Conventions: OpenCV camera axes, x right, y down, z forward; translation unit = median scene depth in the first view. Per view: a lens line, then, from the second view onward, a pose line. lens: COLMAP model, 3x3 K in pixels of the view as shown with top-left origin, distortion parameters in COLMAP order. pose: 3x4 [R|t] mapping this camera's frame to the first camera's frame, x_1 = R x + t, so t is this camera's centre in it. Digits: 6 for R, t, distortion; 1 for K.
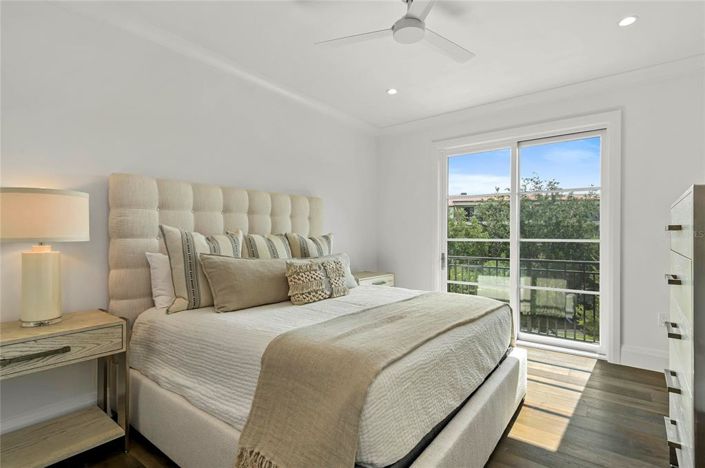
lens RADIAL K [[356.7, 0, 347.2], [0, 356.7, 235.4], [0, 0, 1]] dist [0.016770, -0.000283]
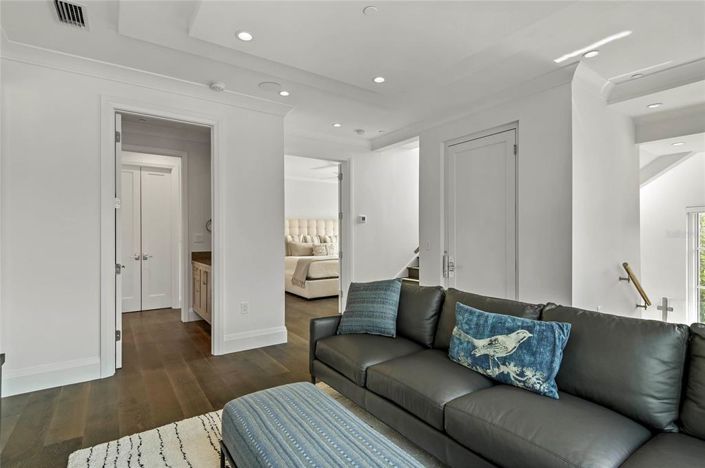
lens RADIAL K [[356.7, 0, 354.1], [0, 356.7, 233.0], [0, 0, 1]] dist [0.016770, -0.000283]
pose [[0.952907, -0.008691, -0.303138, 1.008205], [0.009263, 0.999957, 0.000447, -0.019705], [0.303121, -0.003234, 0.952947, -1.726046]]
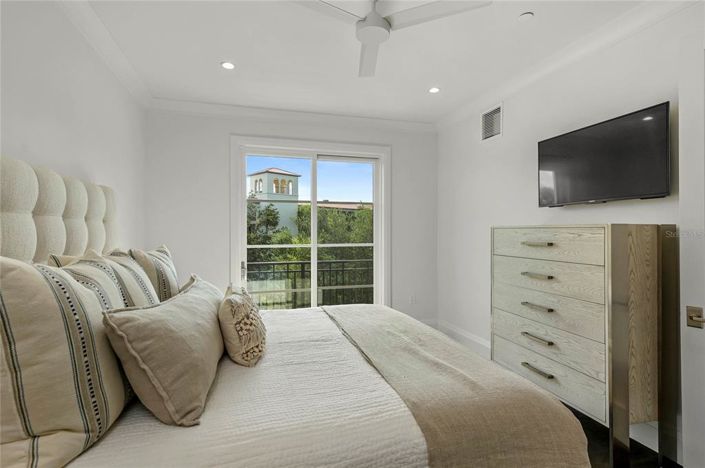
lens RADIAL K [[356.7, 0, 354.8], [0, 356.7, 234.7], [0, 0, 1]] dist [0.016770, -0.000283]
pose [[0.586047, -0.008423, 0.810233, -0.461141], [0.003231, 0.999962, 0.008059, -0.038063], [-0.810270, -0.002106, 0.586052, 0.381812]]
